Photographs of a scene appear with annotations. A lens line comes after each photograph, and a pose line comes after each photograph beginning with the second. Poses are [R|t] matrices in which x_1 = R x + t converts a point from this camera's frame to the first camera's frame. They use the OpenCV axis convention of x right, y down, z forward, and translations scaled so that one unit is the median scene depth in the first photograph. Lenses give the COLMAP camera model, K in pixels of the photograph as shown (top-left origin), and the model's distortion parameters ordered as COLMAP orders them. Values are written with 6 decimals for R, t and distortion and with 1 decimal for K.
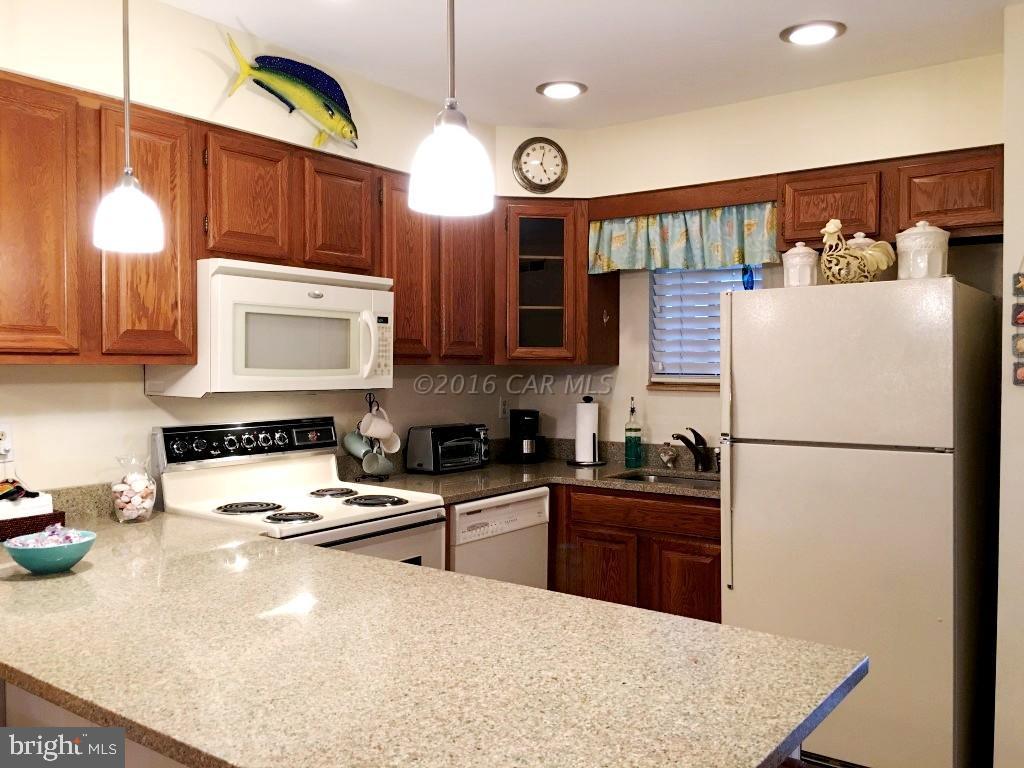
lens RADIAL K [[870.8, 0, 512.0], [0, 870.8, 384.0], [0, 0, 1]] dist [0.043383, -0.004560]
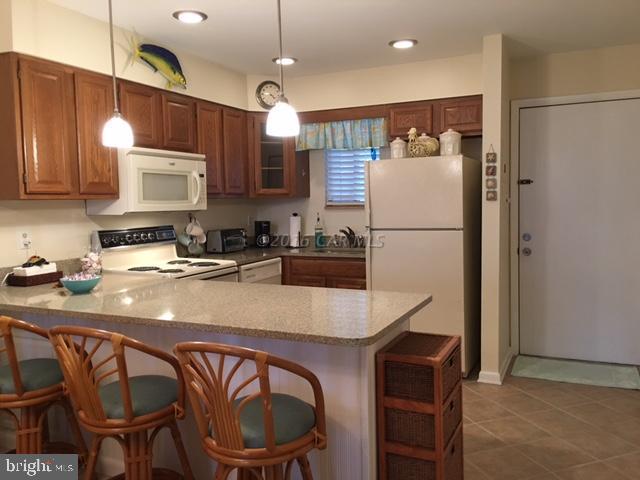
lens RADIAL K [[544.2, 0, 320.0], [0, 544.2, 240.0], [0, 0, 1]] dist [0.043383, -0.004560]
pose [[0.980632, -0.033812, 0.192916, -0.127214], [0.024197, 0.998355, 0.051981, 0.015906], [-0.194357, -0.046306, 0.979837, -0.290614]]
